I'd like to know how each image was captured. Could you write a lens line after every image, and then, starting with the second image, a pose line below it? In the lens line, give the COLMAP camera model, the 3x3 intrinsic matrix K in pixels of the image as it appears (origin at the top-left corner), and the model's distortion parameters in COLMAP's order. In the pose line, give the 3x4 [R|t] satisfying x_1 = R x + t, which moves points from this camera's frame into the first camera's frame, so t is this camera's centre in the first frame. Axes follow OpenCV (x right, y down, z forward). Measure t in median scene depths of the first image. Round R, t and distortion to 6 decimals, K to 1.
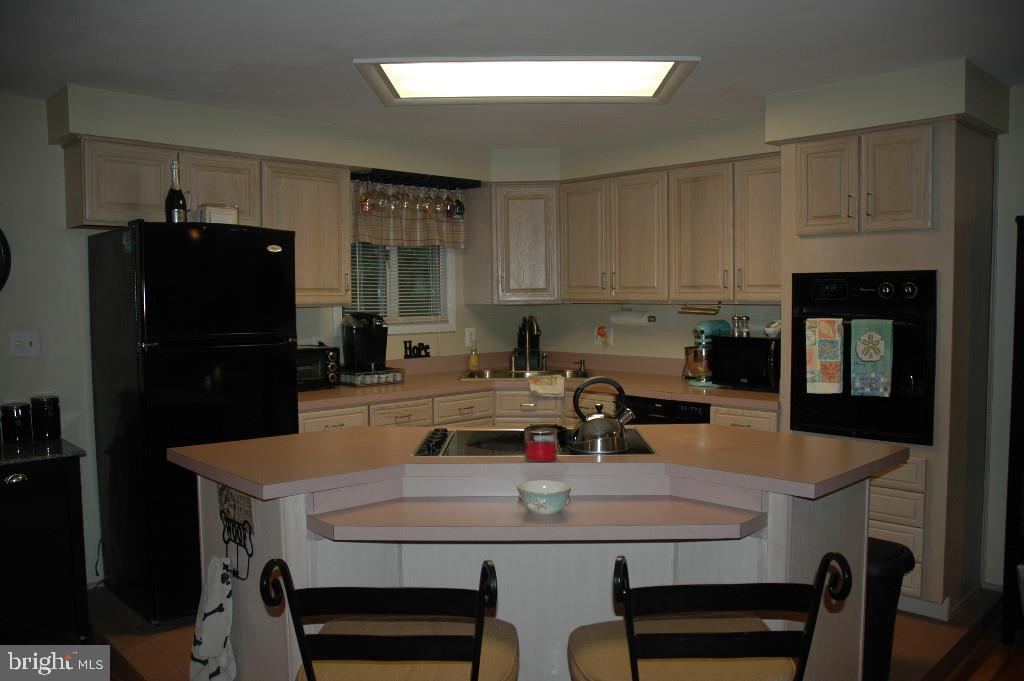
lens RADIAL K [[798.7, 0, 517.0], [0, 798.7, 355.9], [0, 0, 1]] dist [-0.171486, 0.161813]
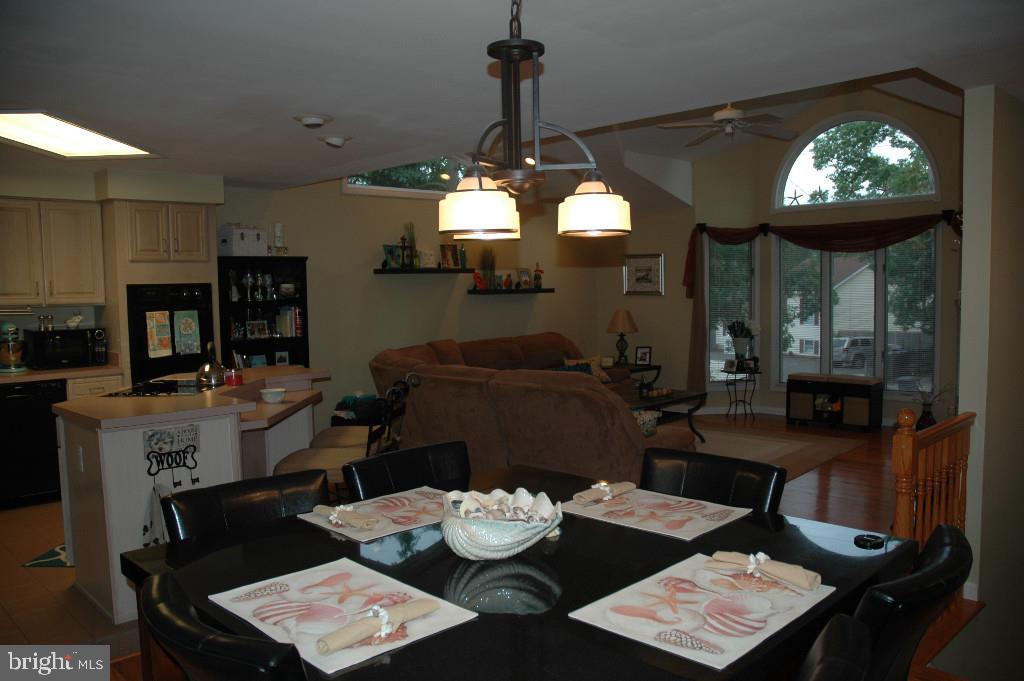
lens RADIAL K [[795.6, 0, 518.9], [0, 795.6, 356.0], [0, 0, 1]] dist [-0.173923, 0.166301]
pose [[-0.007258, -0.077430, 0.996971, -1.032684], [0.089206, 0.992972, 0.077769, -0.010990], [-0.995987, 0.089500, -0.000300, 0.198532]]
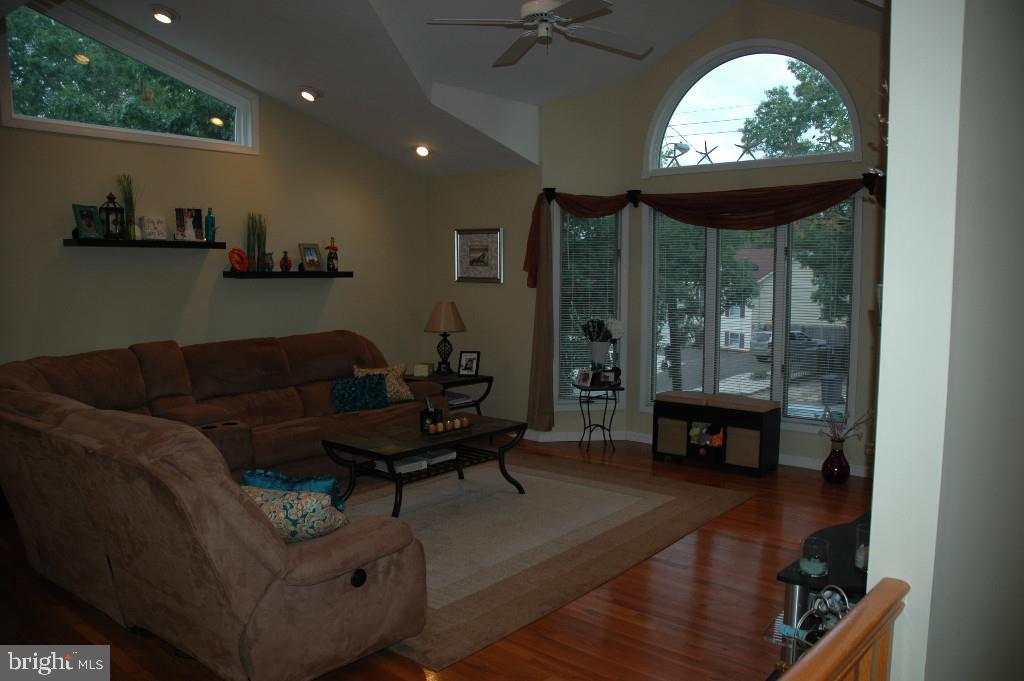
lens RADIAL K [[798.7, 0, 517.0], [0, 798.7, 355.9], [0, 0, 1]] dist [-0.171486, 0.161813]
pose [[-0.085434, -0.094468, 0.991855, -0.502262], [0.066985, 0.992698, 0.100318, 0.014735], [-0.994090, 0.075010, -0.078482, -0.114009]]
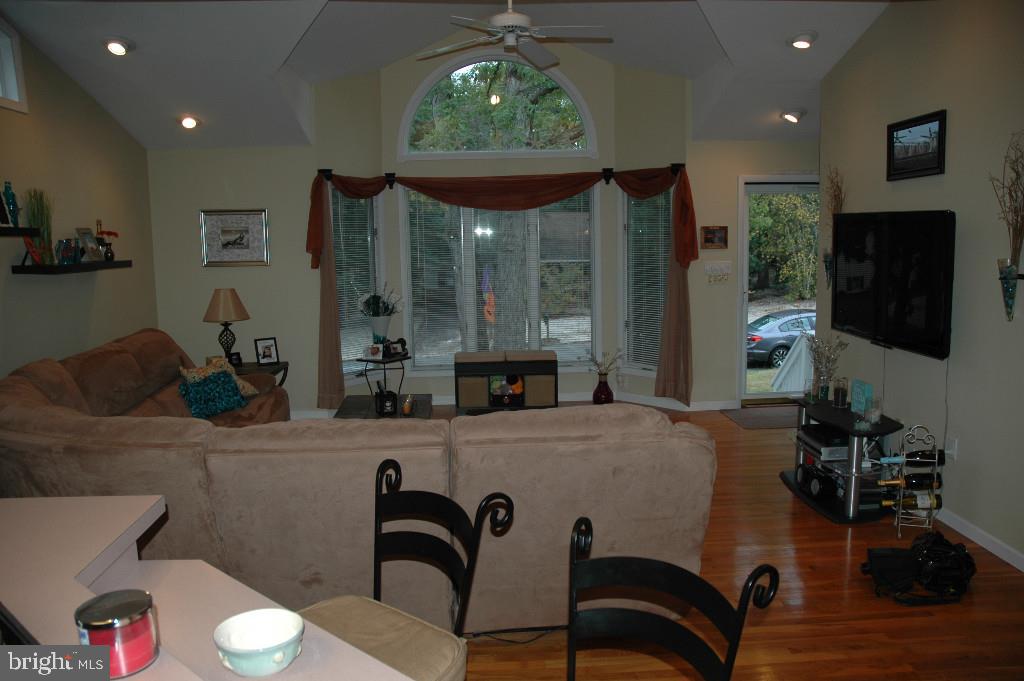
lens RADIAL K [[798.7, 0, 517.0], [0, 798.7, 355.9], [0, 0, 1]] dist [-0.171486, 0.161813]
pose [[-0.750617, -0.077928, 0.656126, -0.254162], [0.069127, 0.978309, 0.195276, -0.071347], [-0.657112, 0.191933, -0.728948, 0.668391]]
